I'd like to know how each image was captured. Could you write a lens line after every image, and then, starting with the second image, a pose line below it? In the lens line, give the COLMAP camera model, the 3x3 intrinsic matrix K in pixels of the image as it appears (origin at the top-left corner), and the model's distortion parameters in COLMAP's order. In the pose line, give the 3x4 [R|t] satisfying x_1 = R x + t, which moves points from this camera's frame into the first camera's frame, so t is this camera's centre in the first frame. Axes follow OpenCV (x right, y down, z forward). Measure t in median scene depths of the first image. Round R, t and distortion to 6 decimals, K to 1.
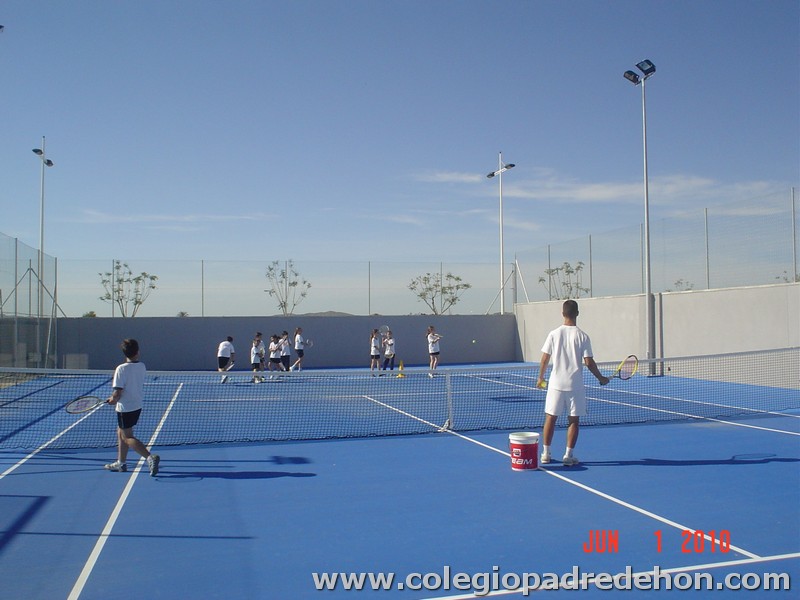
lens RADIAL K [[783.2, 0, 400.0], [0, 783.2, 300.0], [0, 0, 1]] dist [-0.125193, 0.101626]
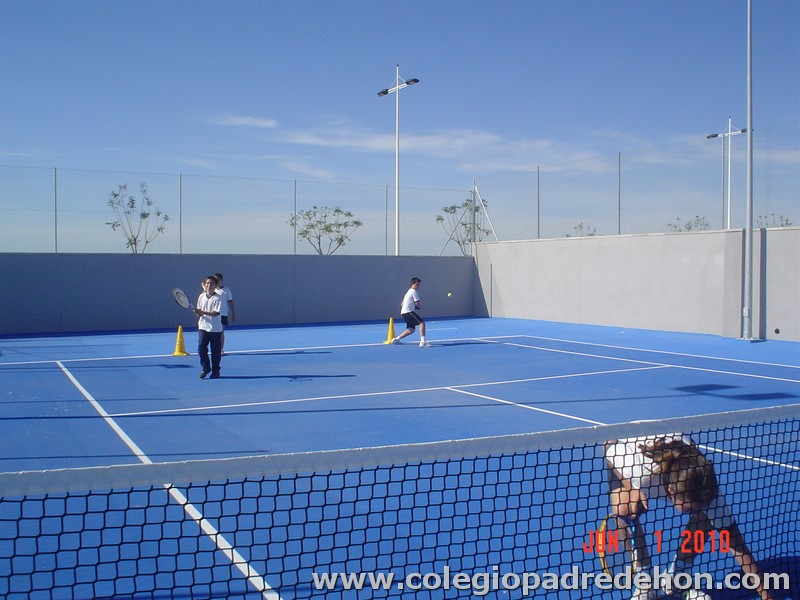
lens RADIAL K [[783.2, 0, 400.0], [0, 783.2, 300.0], [0, 0, 1]] dist [-0.125193, 0.101626]
pose [[0.965708, 0.000817, 0.259628, -0.089304], [-0.018312, 0.997719, 0.064971, 0.008886], [-0.258983, -0.067497, 0.963521, 0.183776]]
